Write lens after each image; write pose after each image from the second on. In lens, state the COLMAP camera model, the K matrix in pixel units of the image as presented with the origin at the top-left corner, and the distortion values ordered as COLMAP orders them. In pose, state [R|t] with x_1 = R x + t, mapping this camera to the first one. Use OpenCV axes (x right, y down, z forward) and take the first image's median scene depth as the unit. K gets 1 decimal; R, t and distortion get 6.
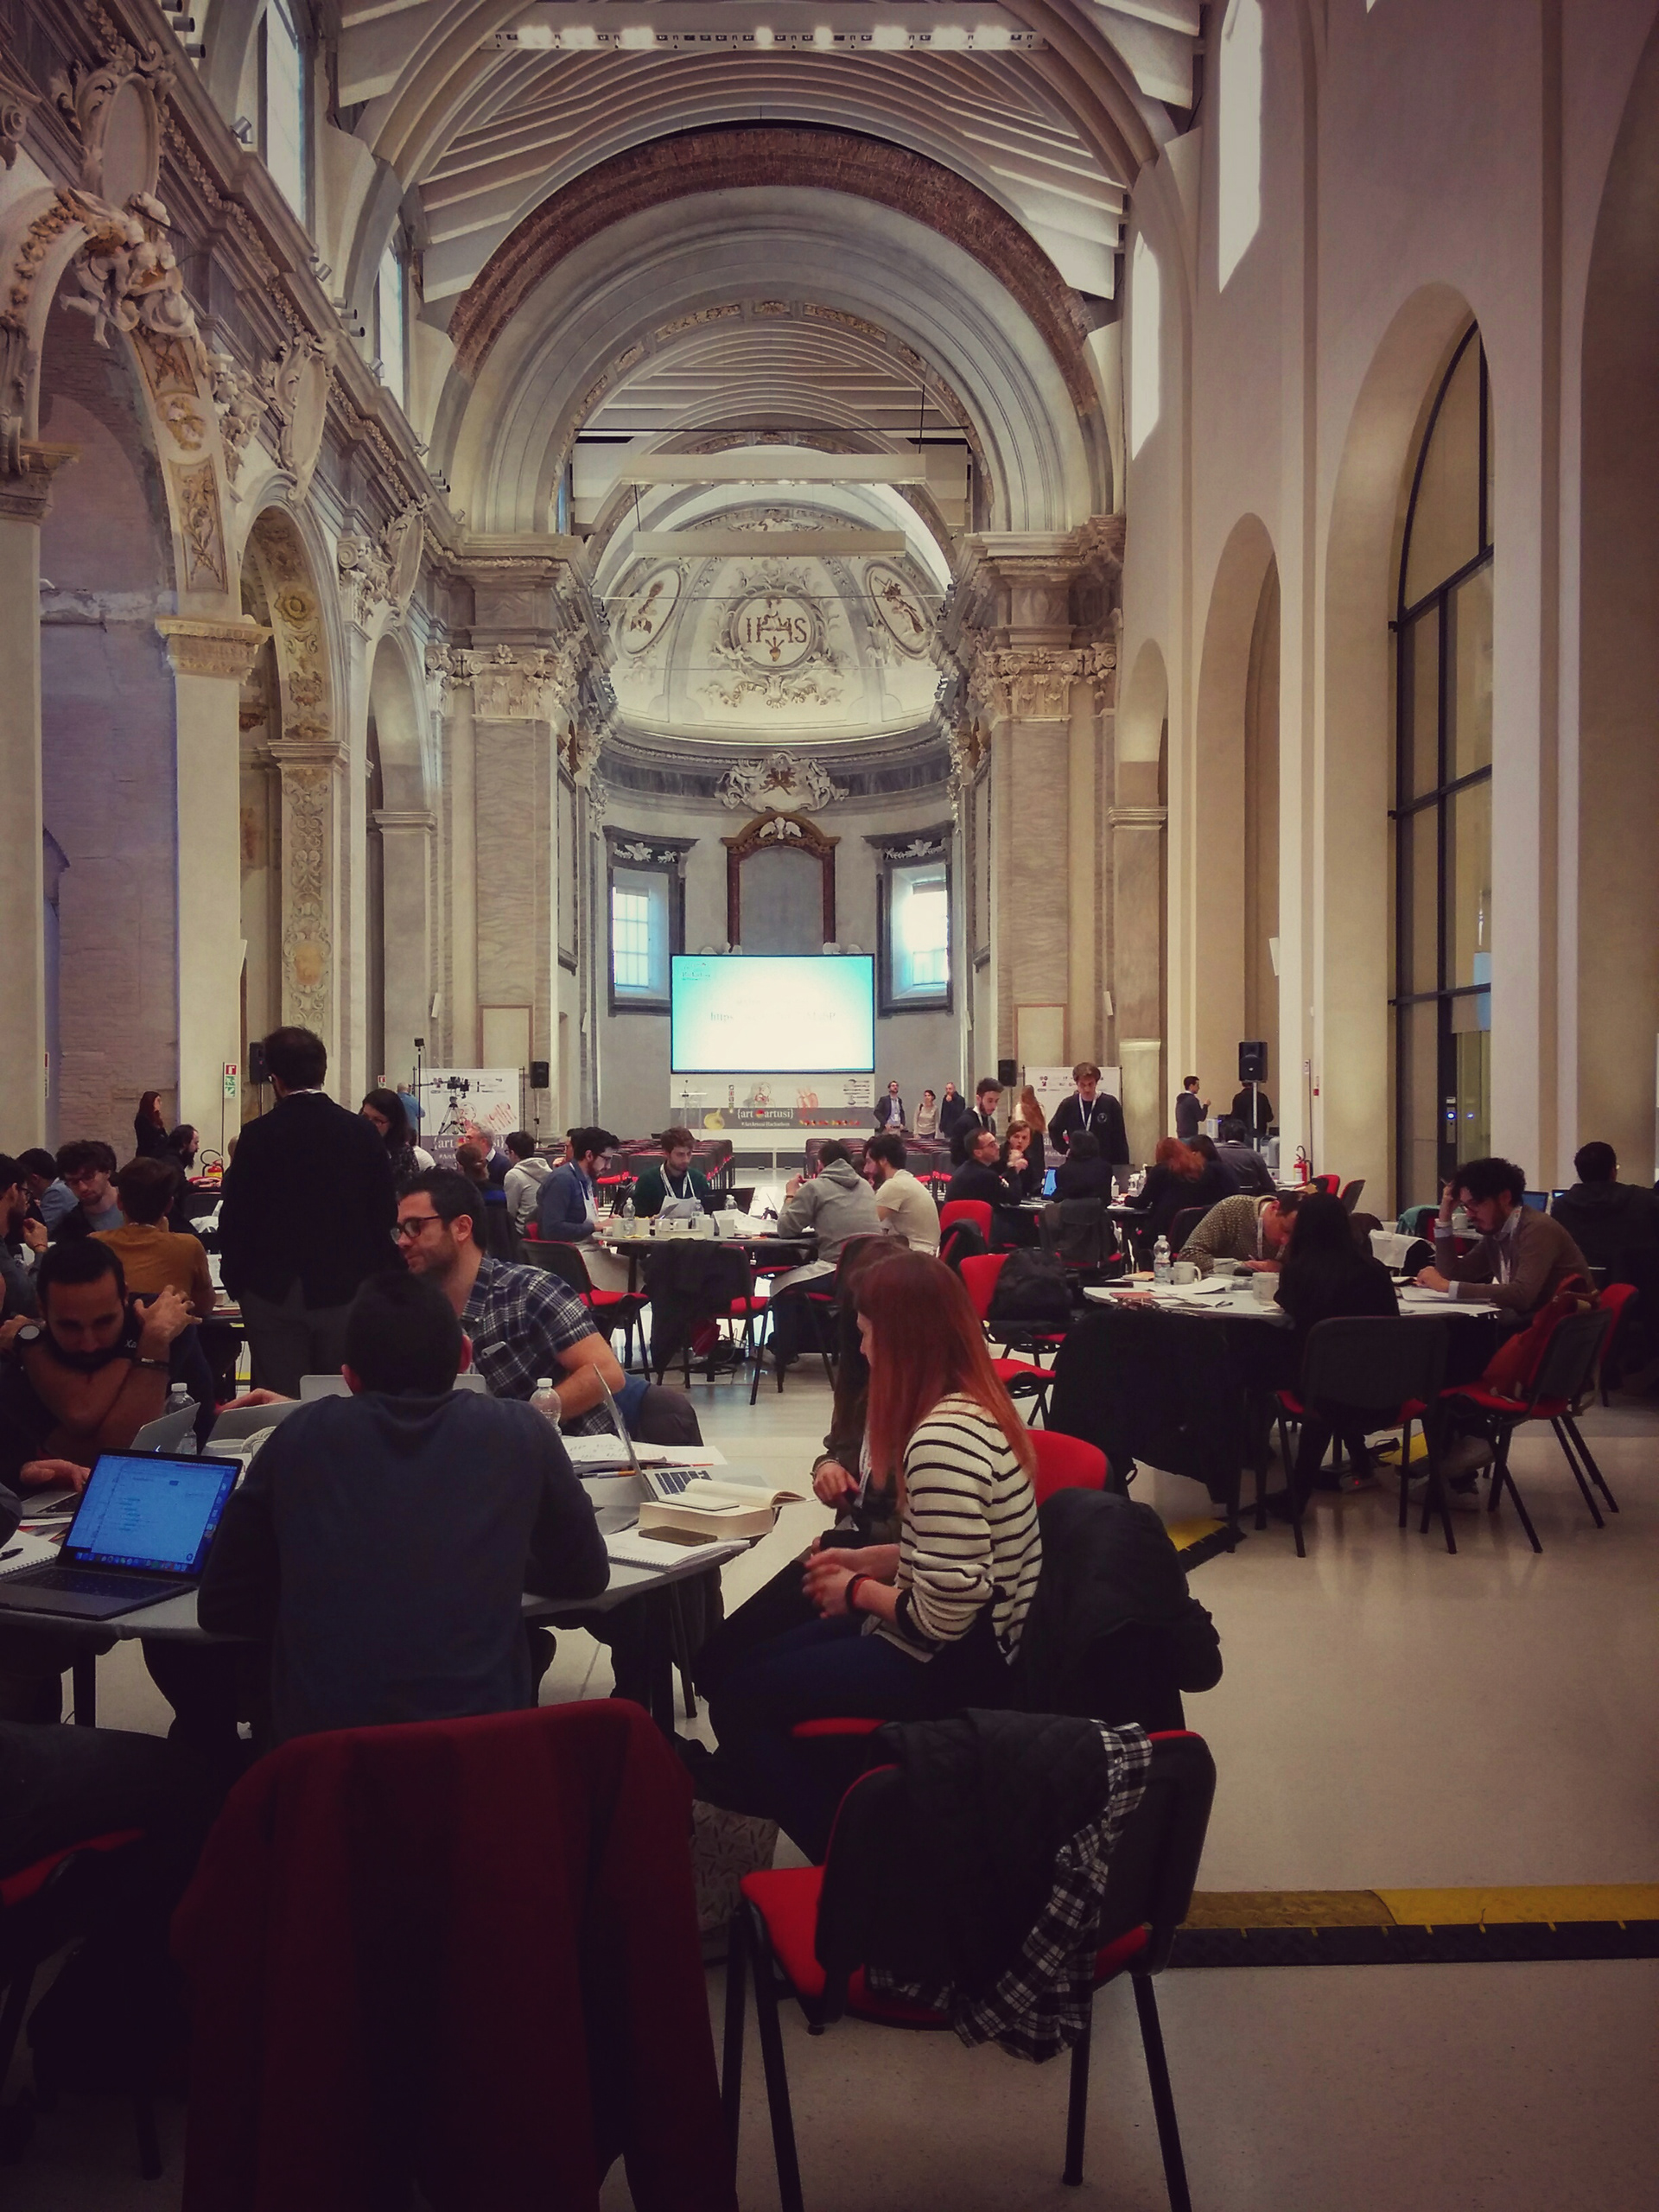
lens RADIAL K [[1989.7, 0, 829.5], [0, 1989.7, 1106.0], [0, 0, 1]] dist [0.049239, 0.001165]
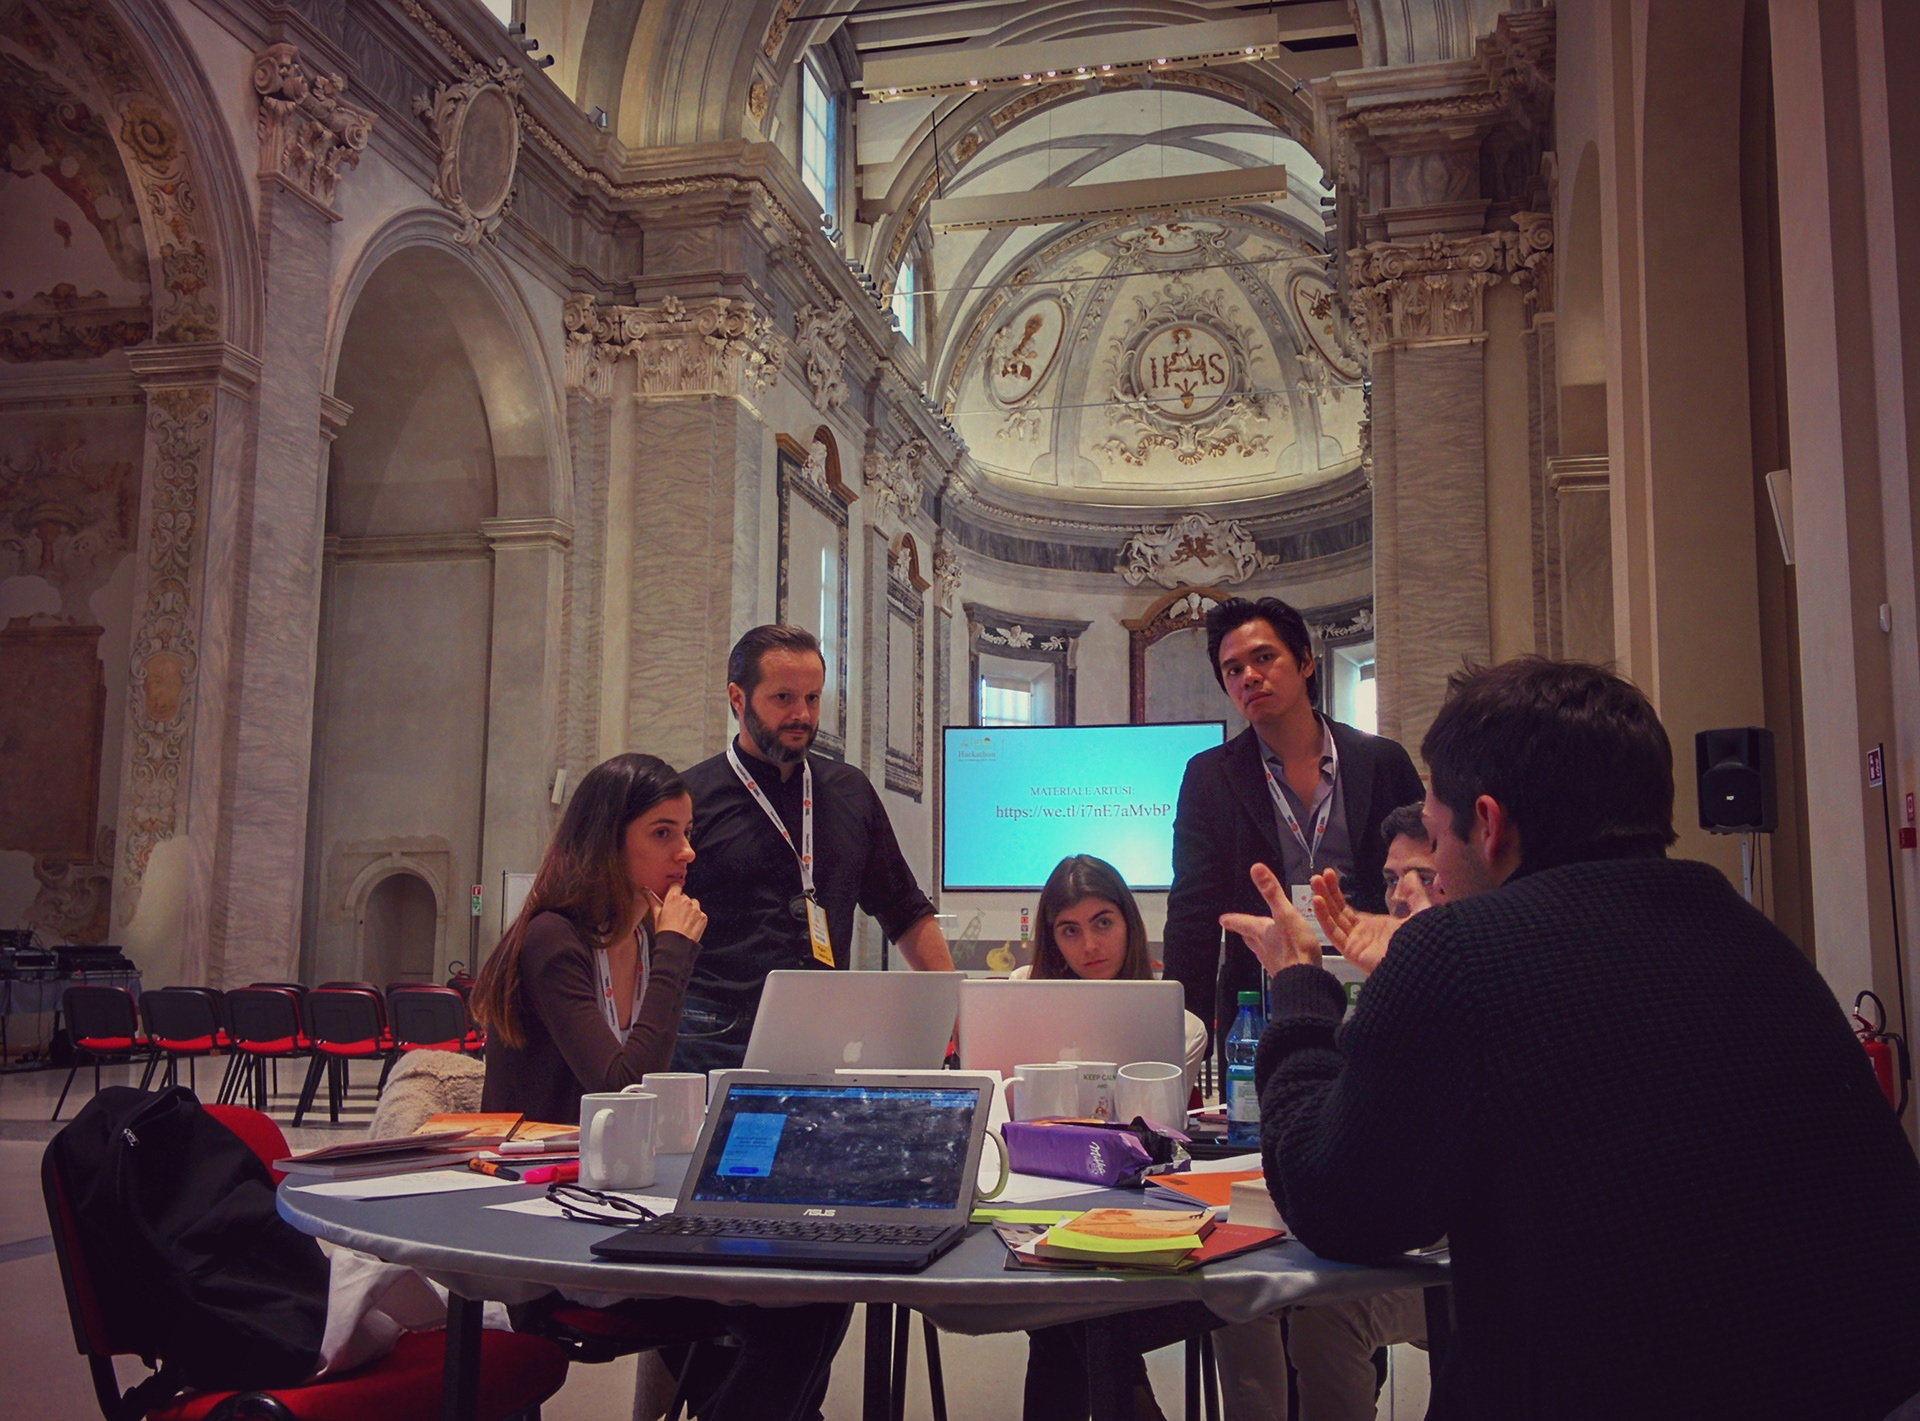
lens RADIAL K [[1810.7, 0, 960.0], [0, 1810.7, 710.5], [0, 0, 1]] dist [0.091883, -0.168089]
pose [[0.967432, -0.022866, -0.252097, 0.102108], [-0.012832, 0.990201, -0.139059, 0.010626], [0.252806, 0.137765, 0.957658, 0.403951]]
